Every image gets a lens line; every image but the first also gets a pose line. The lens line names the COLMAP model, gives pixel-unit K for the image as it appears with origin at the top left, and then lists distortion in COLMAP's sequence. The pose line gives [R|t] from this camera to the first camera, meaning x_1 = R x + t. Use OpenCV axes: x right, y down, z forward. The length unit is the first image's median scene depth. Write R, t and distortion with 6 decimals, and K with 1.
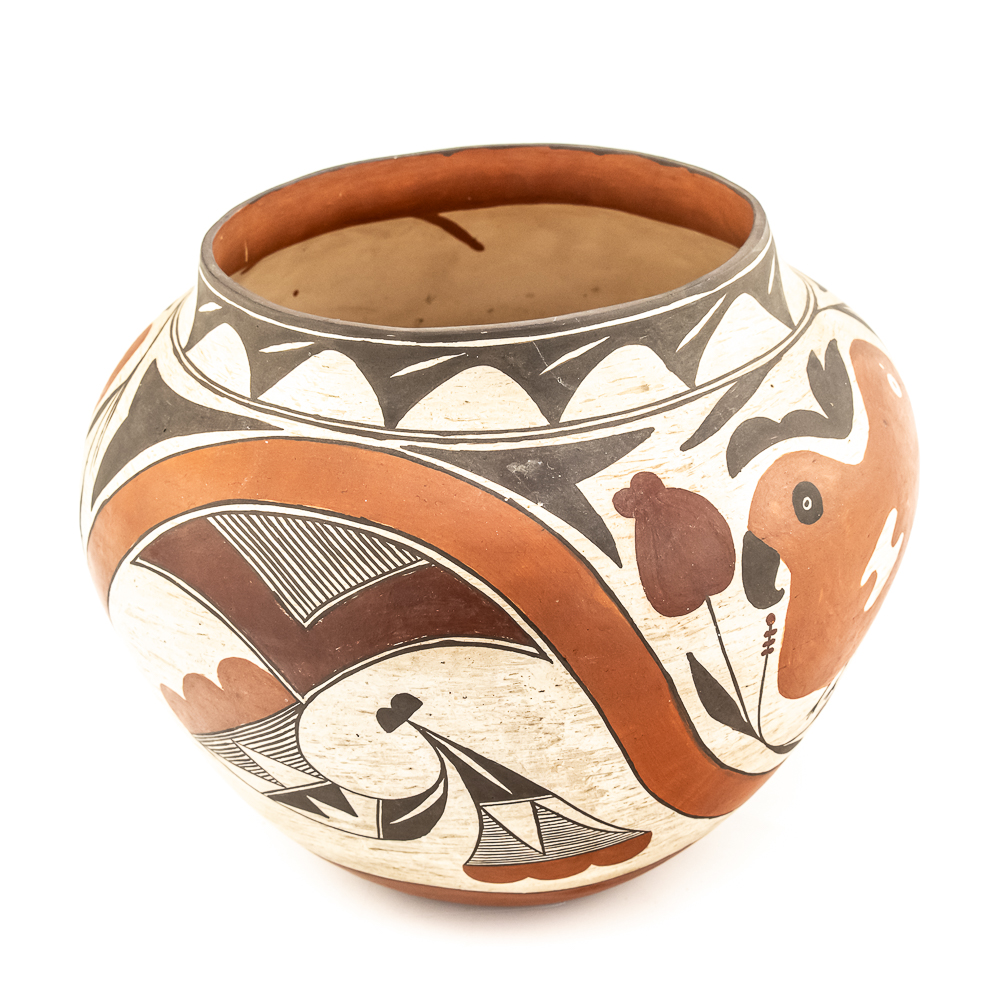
lens RADIAL K [[2055.3, 0, 500.0], [0, 2055.3, 500.0], [0, 0, 1]] dist [0.010899, -0.027006]
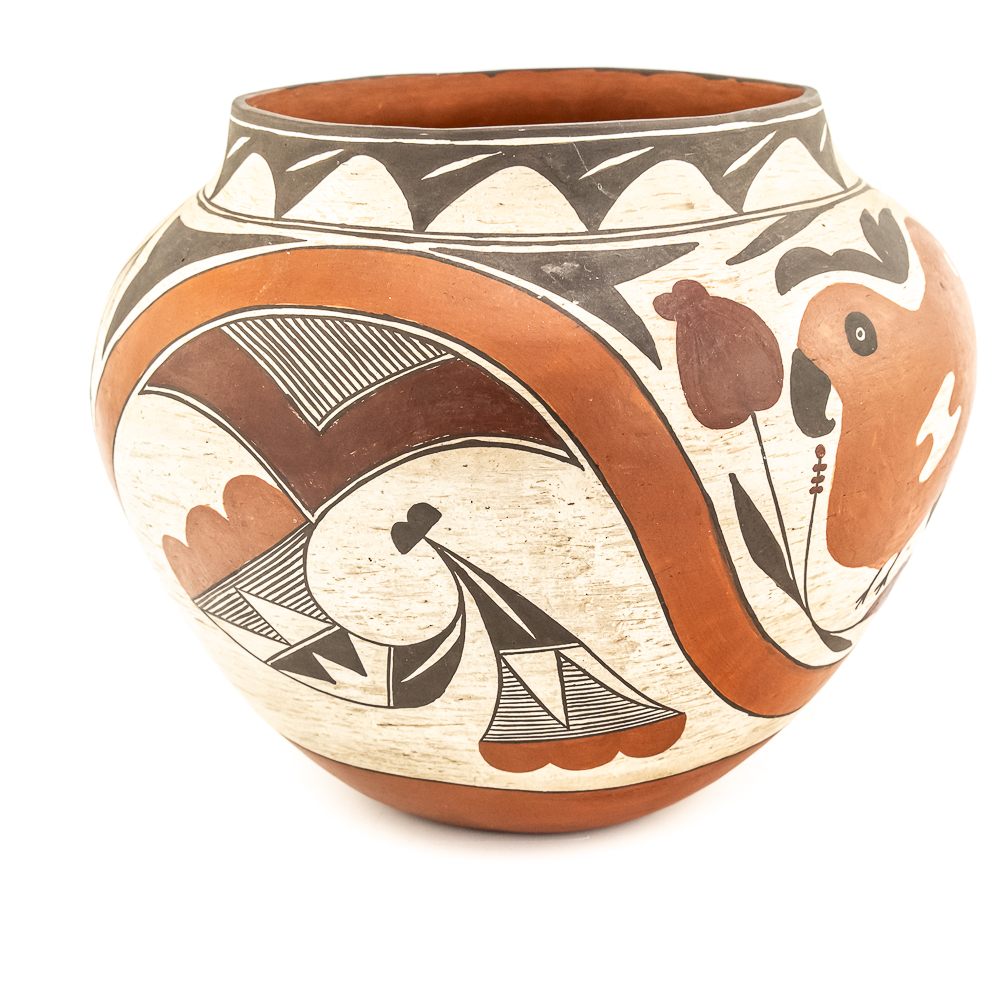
lens RADIAL K [[1993.5, 0, 500.0], [0, 1993.5, 500.0], [0, 0, 1]] dist [0.011125, -0.158814]
pose [[0.999238, 0.032841, -0.021072, 0.006947], [-0.035756, 0.986868, -0.157519, 0.225457], [0.015622, 0.158152, 0.987291, 0.112764]]
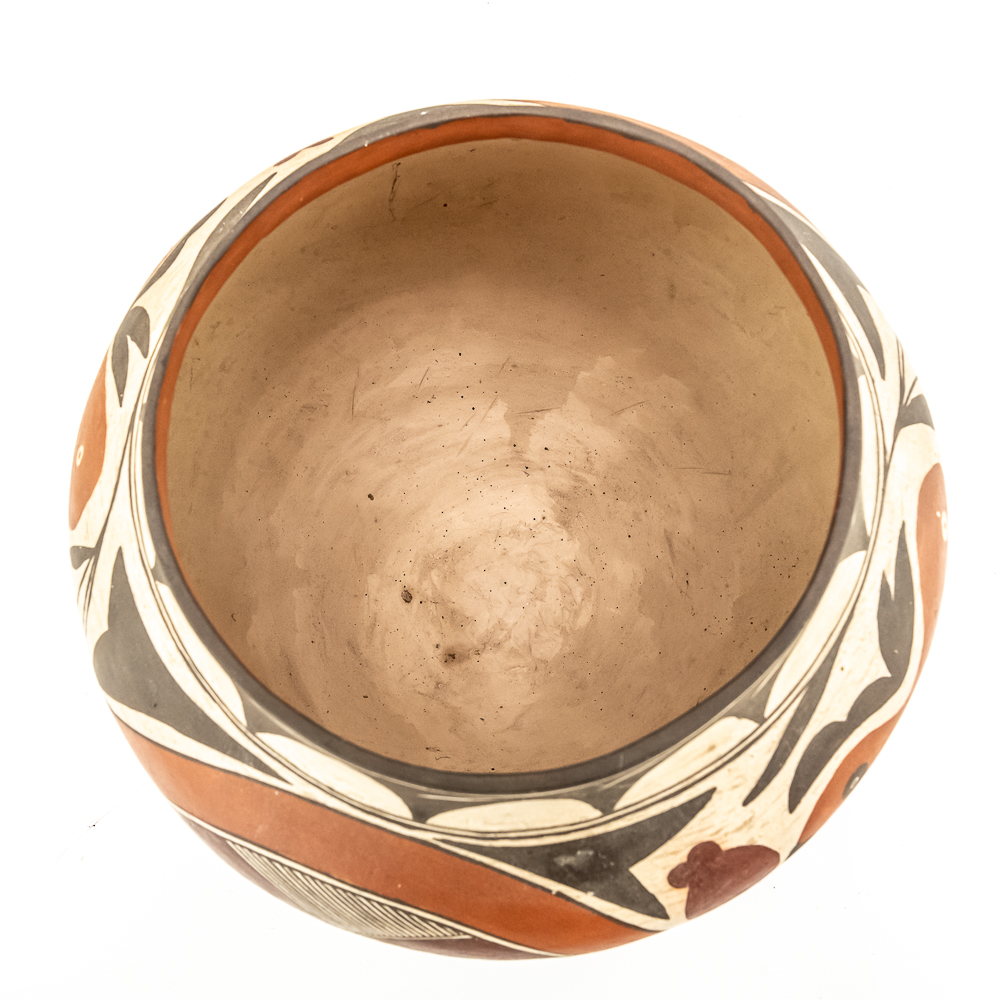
lens RADIAL K [[959.9, 0, 500.0], [0, 959.9, 500.0], [0, 0, 1]] dist [-0.004585, -0.003909]
pose [[0.996742, -0.055000, 0.058992, -0.035243], [-0.006117, 0.677762, 0.735256, -0.417068], [-0.080422, -0.733222, 0.675217, 0.807536]]
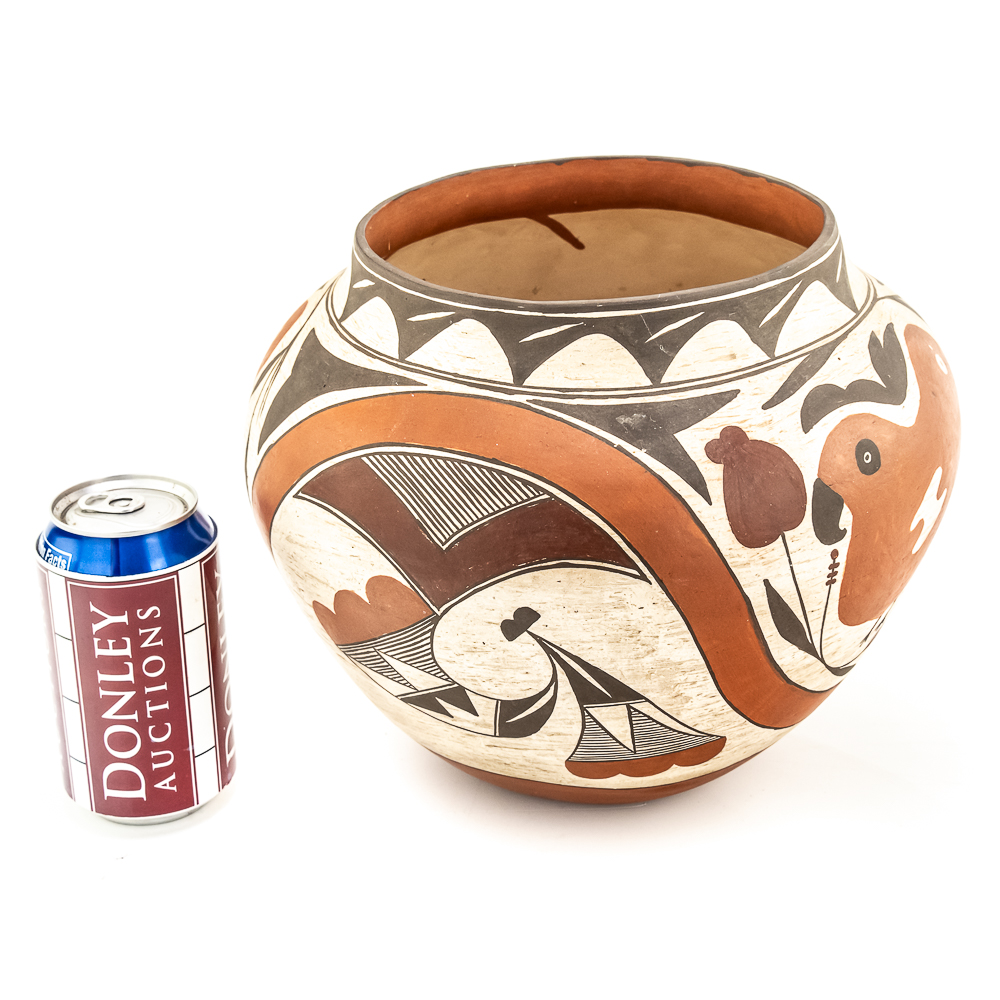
lens RADIAL K [[1889.5, 0, 500.0], [0, 1889.5, 500.0], [0, 0, 1]] dist [0.011445, -0.027665]
pose [[0.999428, 0.023689, -0.024153, -0.035170], [-0.023849, 0.999696, -0.006327, 0.038117], [0.023995, 0.006899, 0.999688, -0.092380]]
